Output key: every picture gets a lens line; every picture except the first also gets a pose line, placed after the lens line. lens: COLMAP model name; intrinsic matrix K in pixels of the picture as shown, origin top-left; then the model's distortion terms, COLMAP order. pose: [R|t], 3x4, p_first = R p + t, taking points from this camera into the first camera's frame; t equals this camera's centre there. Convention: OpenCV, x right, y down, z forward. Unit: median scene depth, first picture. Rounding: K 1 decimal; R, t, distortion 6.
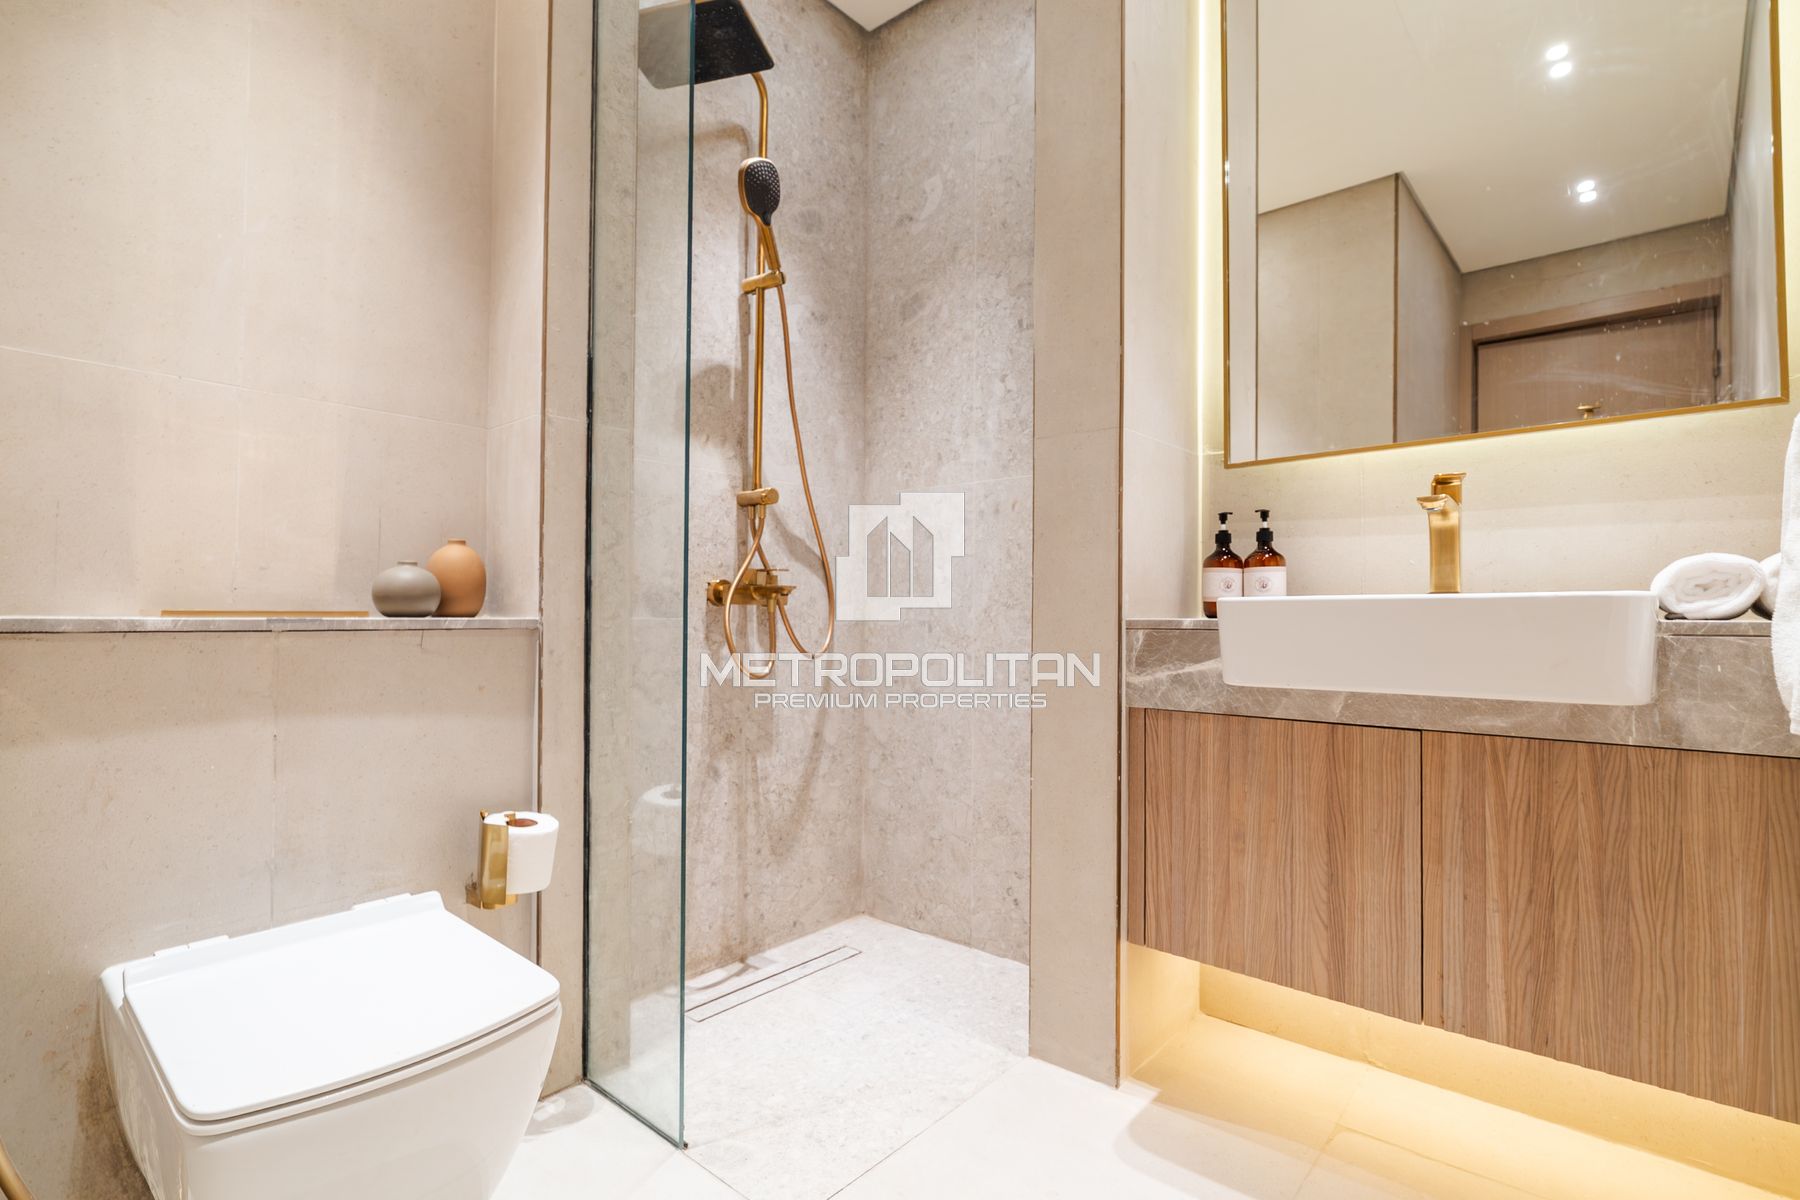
lens RADIAL K [[865.8, 0, 899.2], [0, 865.8, 620.6], [0, 0, 1]] dist [0.002954, 0.000963]
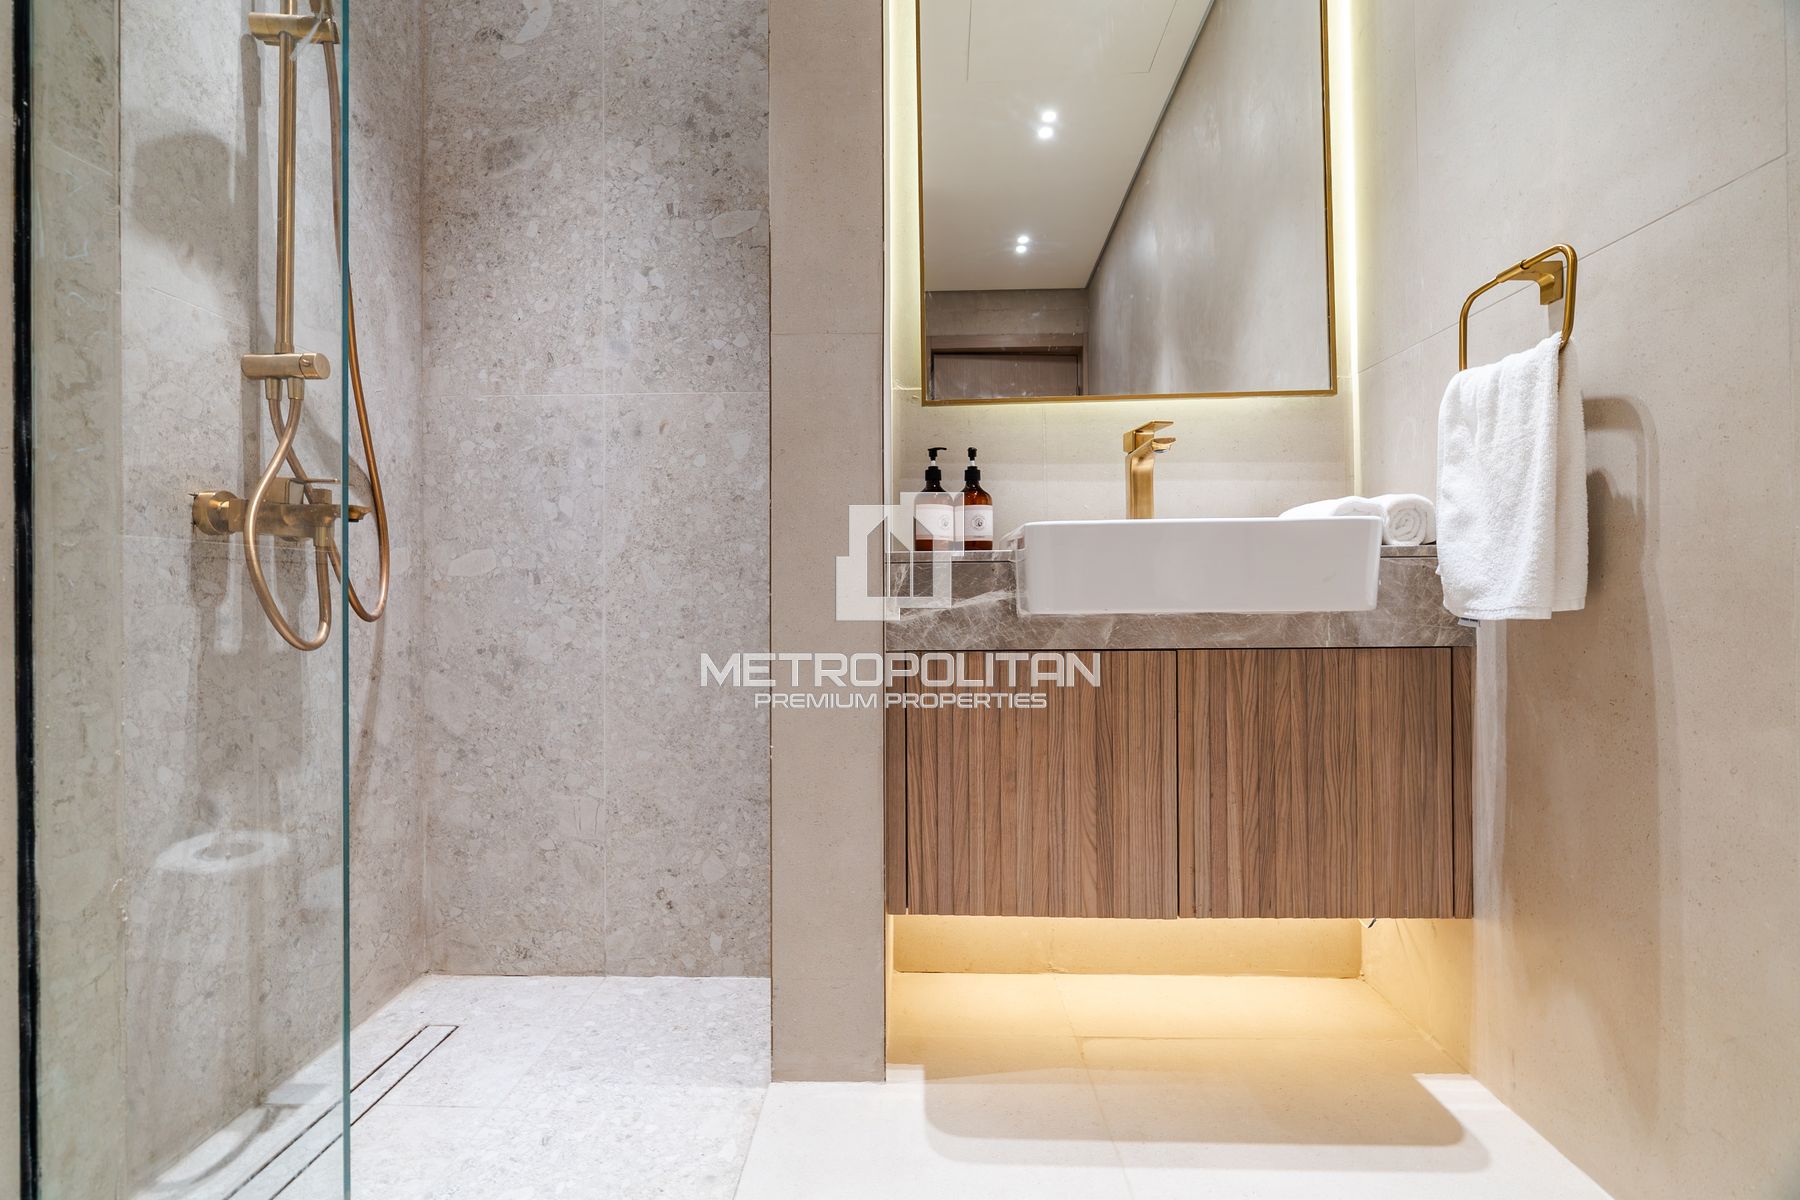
lens RADIAL K [[843.6, 0, 900.0], [0, 843.6, 600.0], [0, 0, 1]] dist [-0.000135, 0.001359]
pose [[0.781019, -0.013972, 0.624351, -0.197043], [0.014982, 0.999881, 0.003634, 0.032734], [-0.624327, 0.006515, 0.781136, 0.230346]]
